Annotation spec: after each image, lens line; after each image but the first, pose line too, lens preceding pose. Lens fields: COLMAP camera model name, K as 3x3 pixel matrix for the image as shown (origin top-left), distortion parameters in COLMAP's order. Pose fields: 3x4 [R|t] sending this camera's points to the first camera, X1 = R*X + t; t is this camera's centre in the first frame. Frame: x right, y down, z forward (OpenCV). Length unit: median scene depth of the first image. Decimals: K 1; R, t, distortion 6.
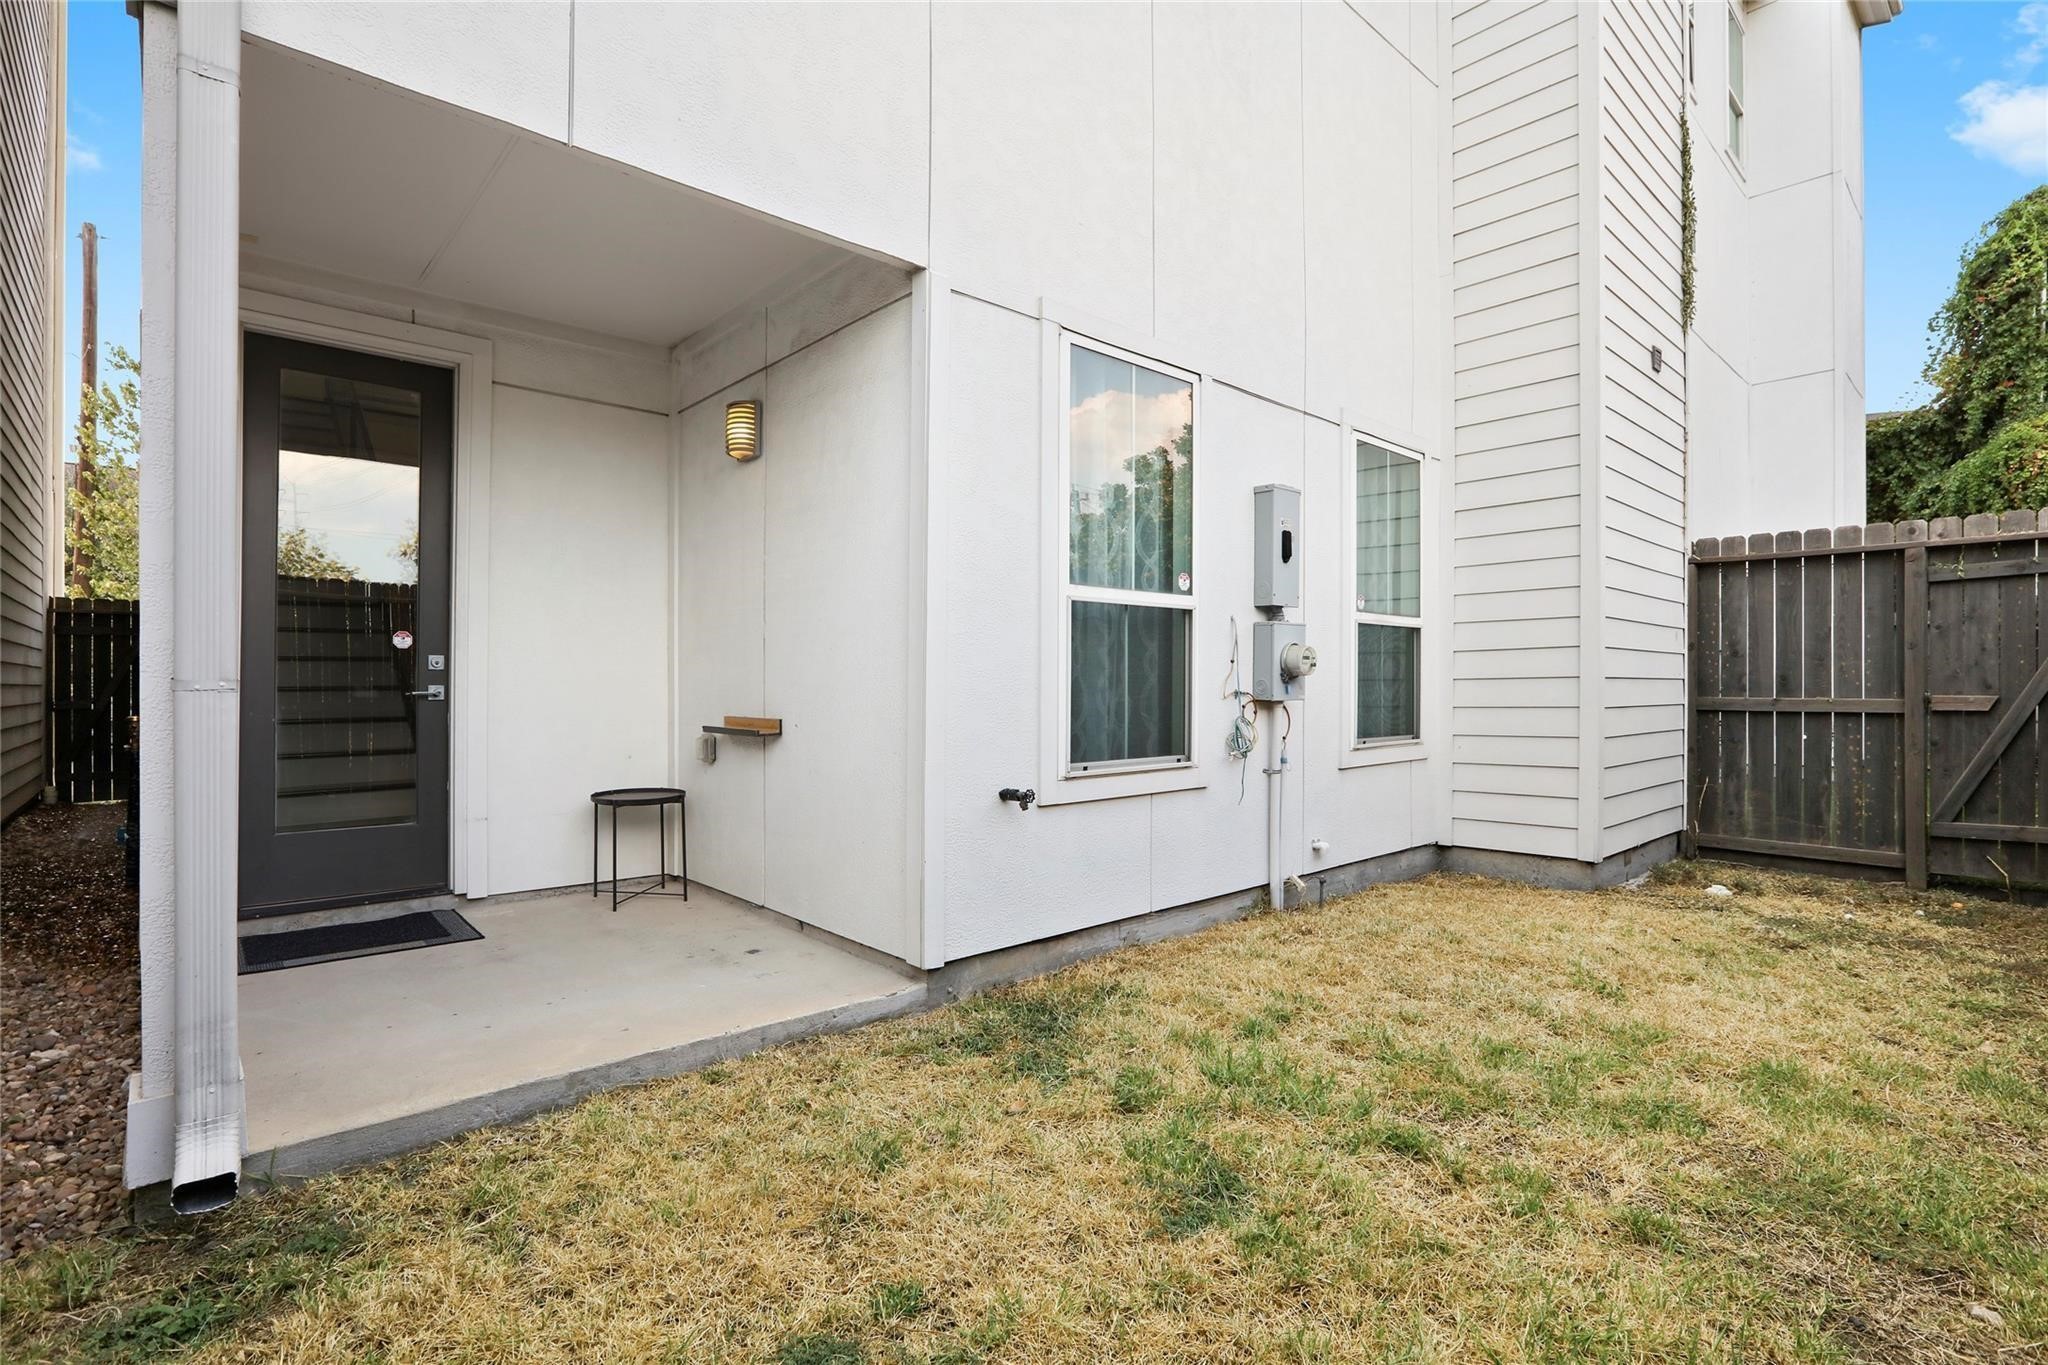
lens RADIAL K [[939.2, 0, 1029.9], [0, 939.2, 691.6], [0, 0, 1]] dist [0.005837, 0.000303]
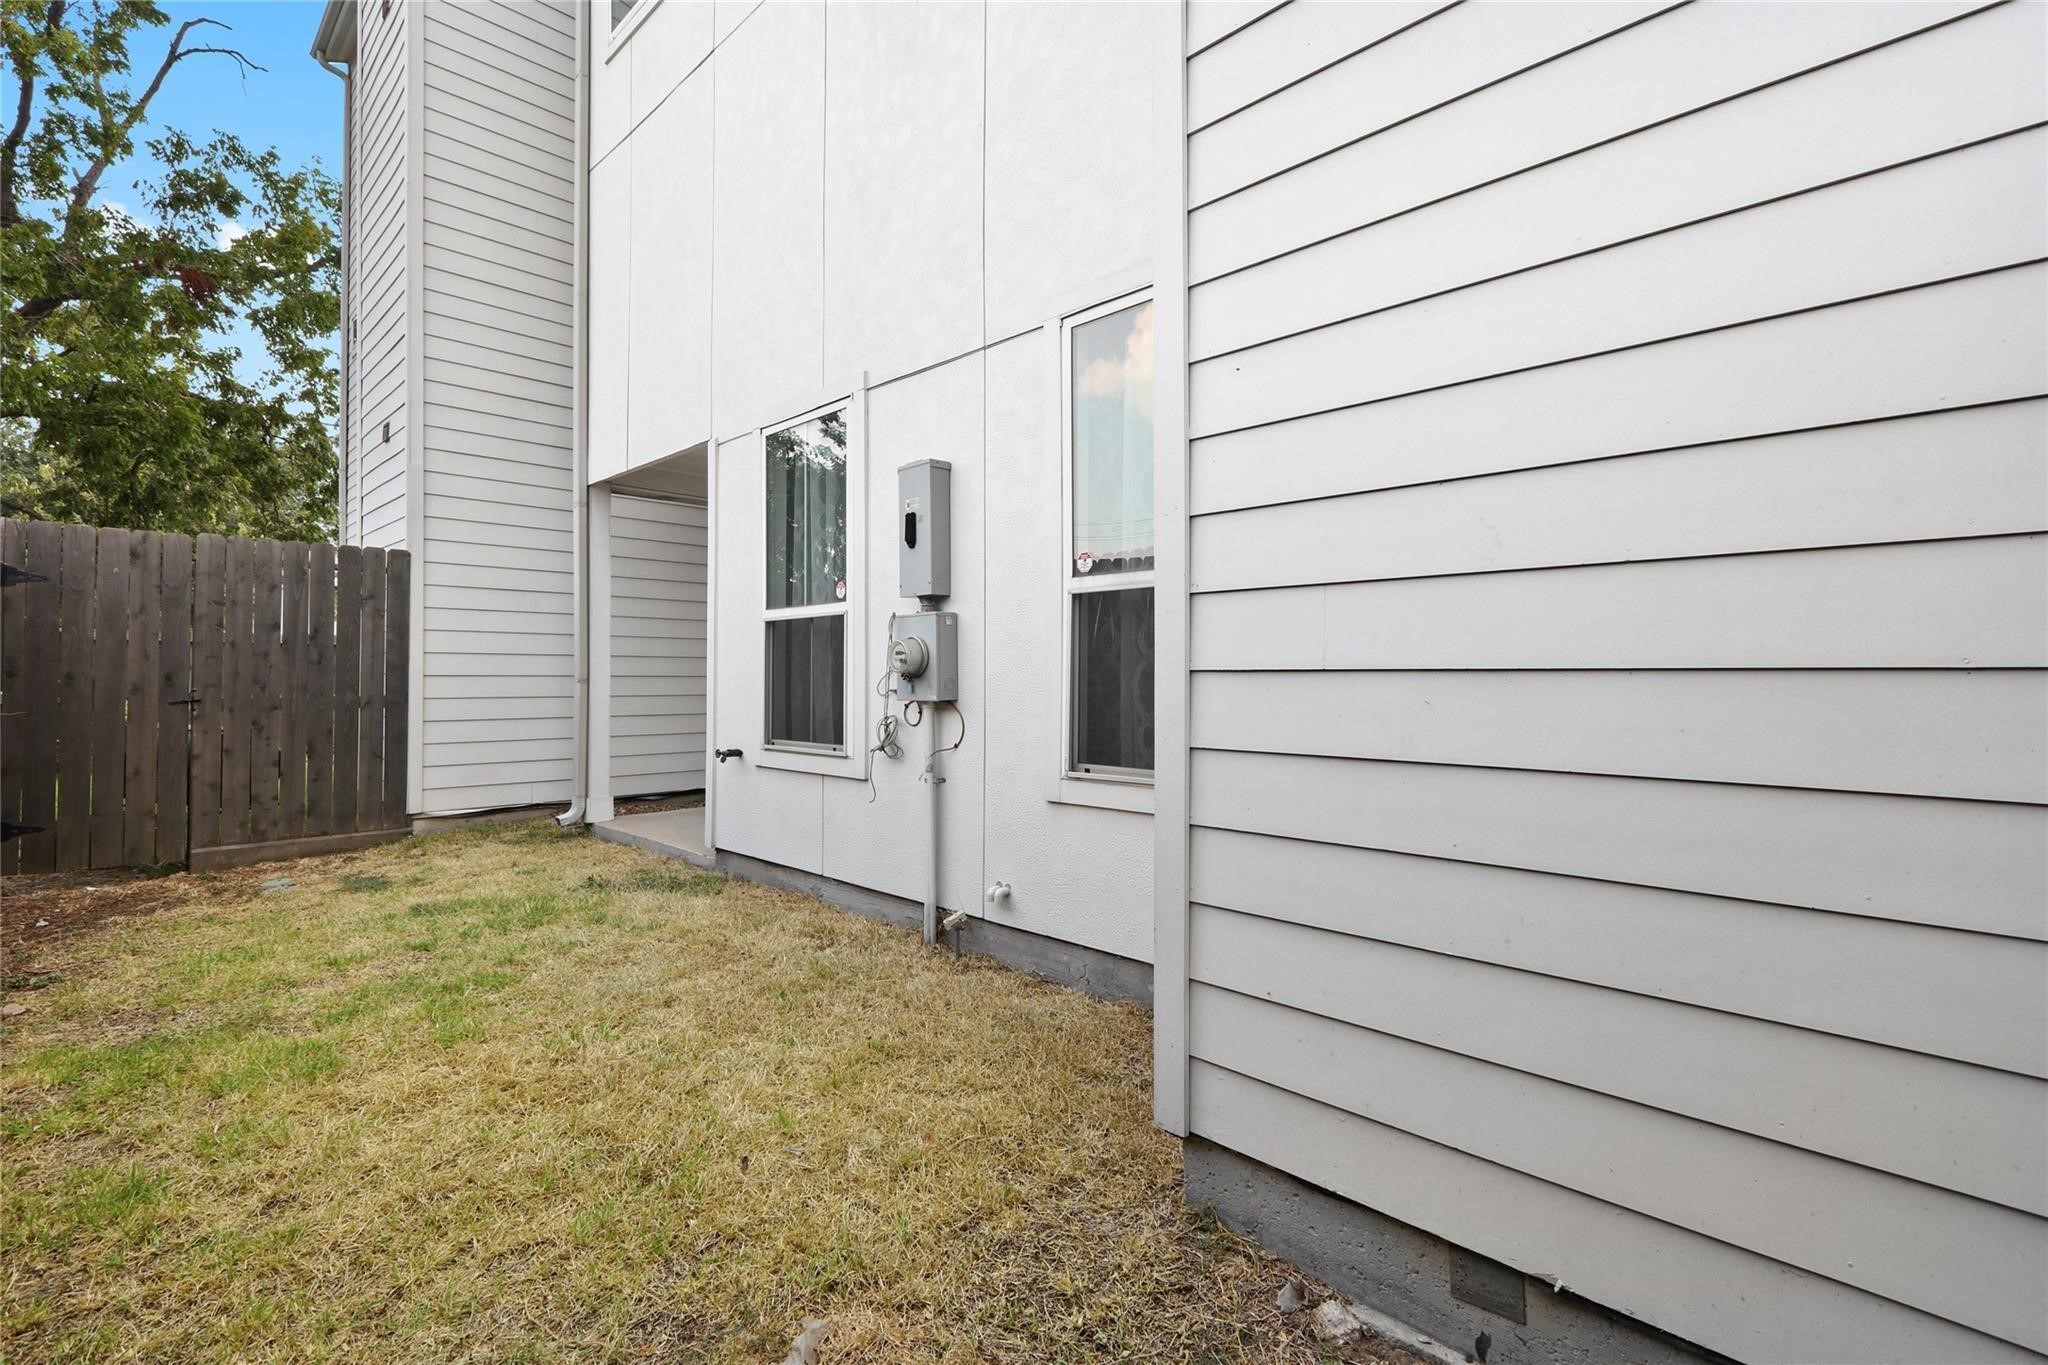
lens RADIAL K [[939.2, 0, 1031.0], [0, 939.2, 665.5], [0, 0, 1]] dist [0.005837, 0.000303]
pose [[0.056863, -0.009204, -0.998340, 1.230116], [-0.005065, 0.999942, -0.009508, -0.017271], [0.998369, 0.005597, 0.056813, 1.108761]]
